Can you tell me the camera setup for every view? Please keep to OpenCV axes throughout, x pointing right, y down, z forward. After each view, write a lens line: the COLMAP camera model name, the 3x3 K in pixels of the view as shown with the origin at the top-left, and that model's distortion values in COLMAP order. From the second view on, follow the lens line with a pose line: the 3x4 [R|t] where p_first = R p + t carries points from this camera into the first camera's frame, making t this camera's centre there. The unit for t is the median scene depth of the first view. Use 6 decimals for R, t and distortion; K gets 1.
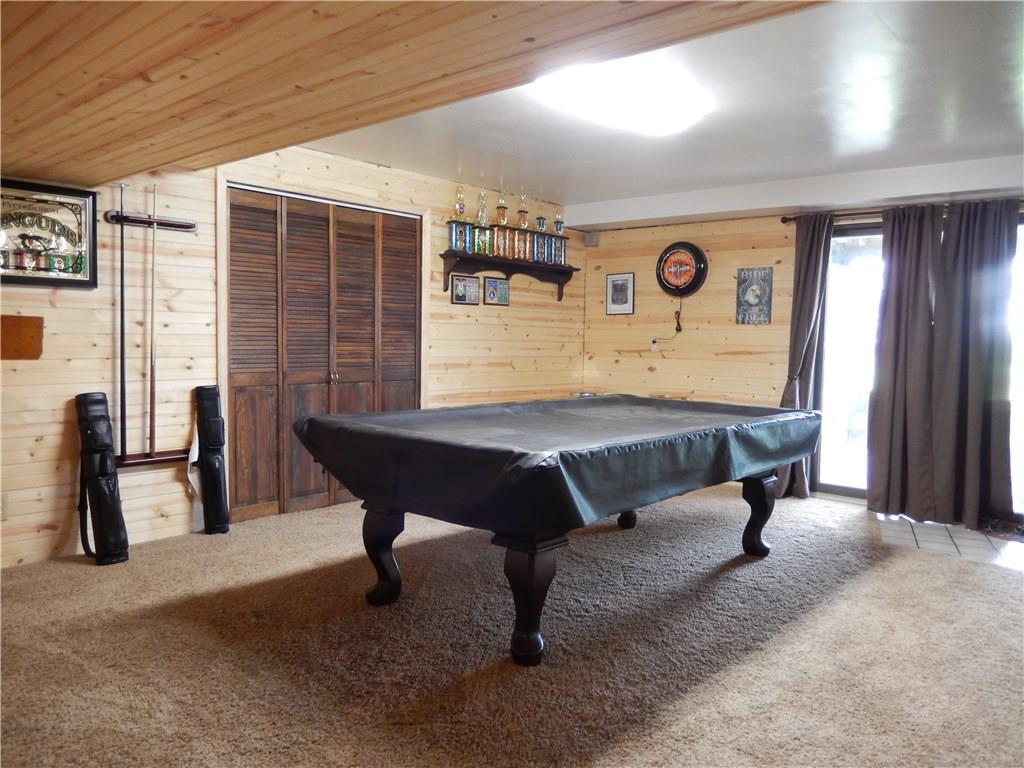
lens RADIAL K [[758.9, 0, 512.0], [0, 758.9, 384.0], [0, 0, 1]] dist [-0.000565, -0.001361]
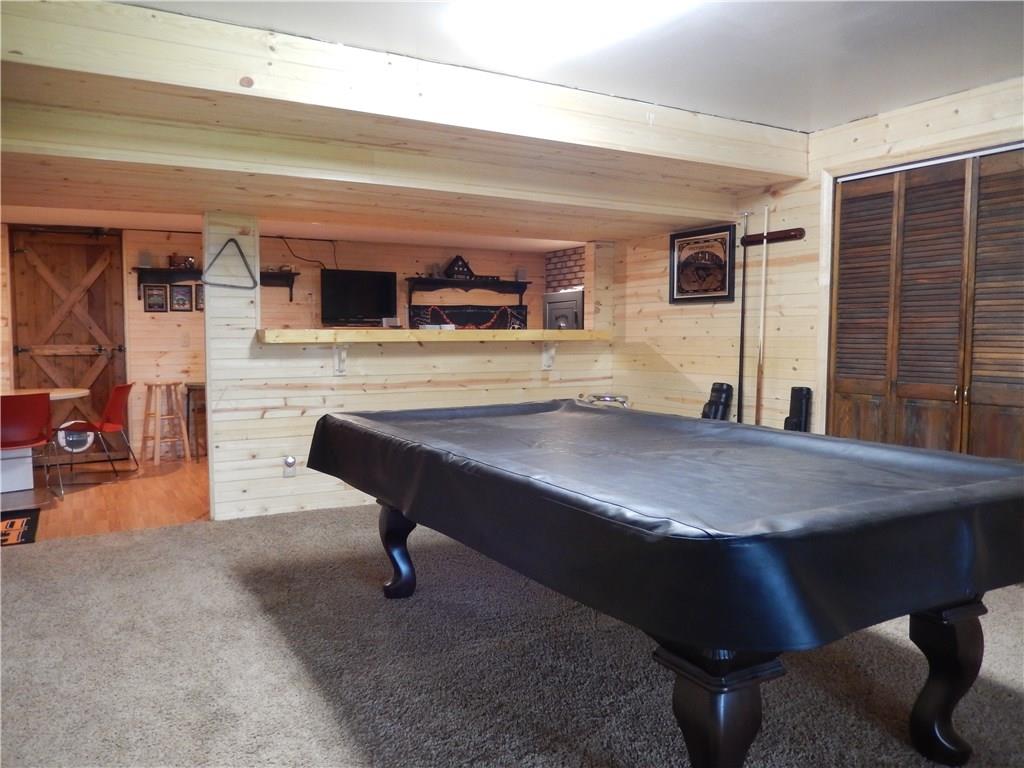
lens RADIAL K [[758.9, 0, 512.0], [0, 758.9, 384.0], [0, 0, 1]] dist [-0.000565, -0.001361]
pose [[-0.313987, 0.054495, -0.947862, 0.673976], [-0.062294, 0.995018, 0.077841, -0.055517], [0.947381, 0.083487, -0.309028, 0.922067]]
